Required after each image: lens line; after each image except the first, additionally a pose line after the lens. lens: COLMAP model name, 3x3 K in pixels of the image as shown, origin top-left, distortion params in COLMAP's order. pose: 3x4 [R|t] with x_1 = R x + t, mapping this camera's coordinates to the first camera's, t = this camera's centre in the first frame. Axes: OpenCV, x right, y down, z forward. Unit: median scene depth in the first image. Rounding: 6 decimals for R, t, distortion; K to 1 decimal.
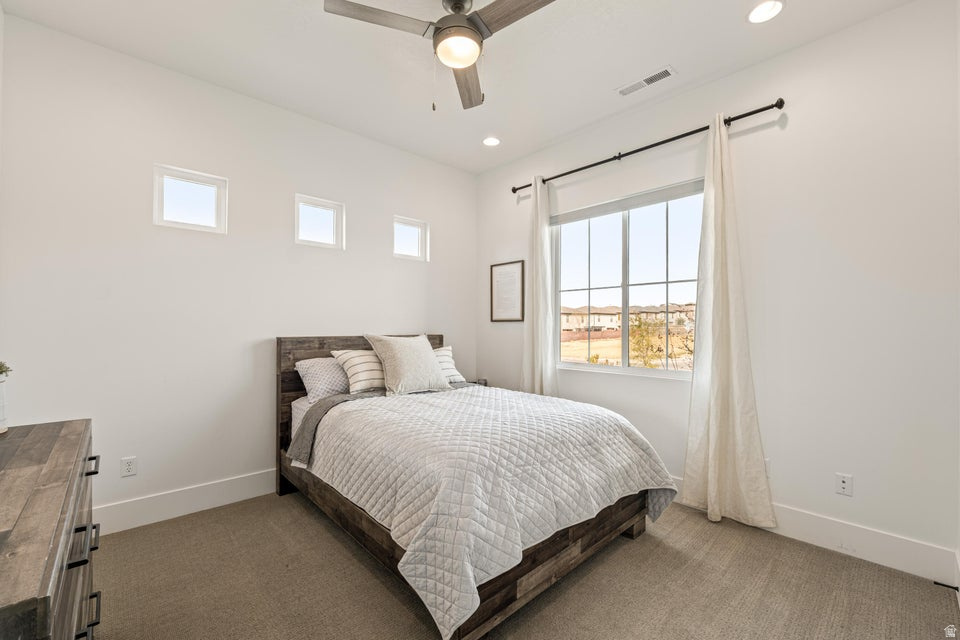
lens RADIAL K [[391.4, 0, 475.6], [0, 391.4, 322.6], [0, 0, 1]] dist [-0.011538, 0.000267]
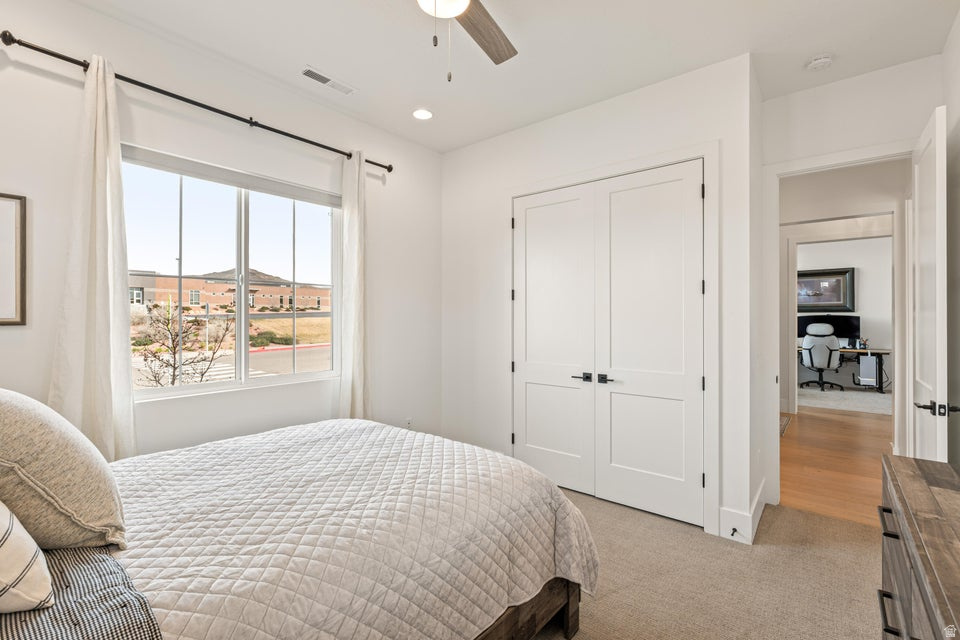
lens RADIAL K [[432.6, 0, 480.0], [0, 432.6, 320.0], [0, 0, 1]] dist [-0.002037, -0.000180]
pose [[-0.130794, 0.006553, 0.991388, -0.574481], [0.005208, 0.999969, -0.005922, -0.004189], [-0.991396, 0.004388, -0.130824, 0.630016]]
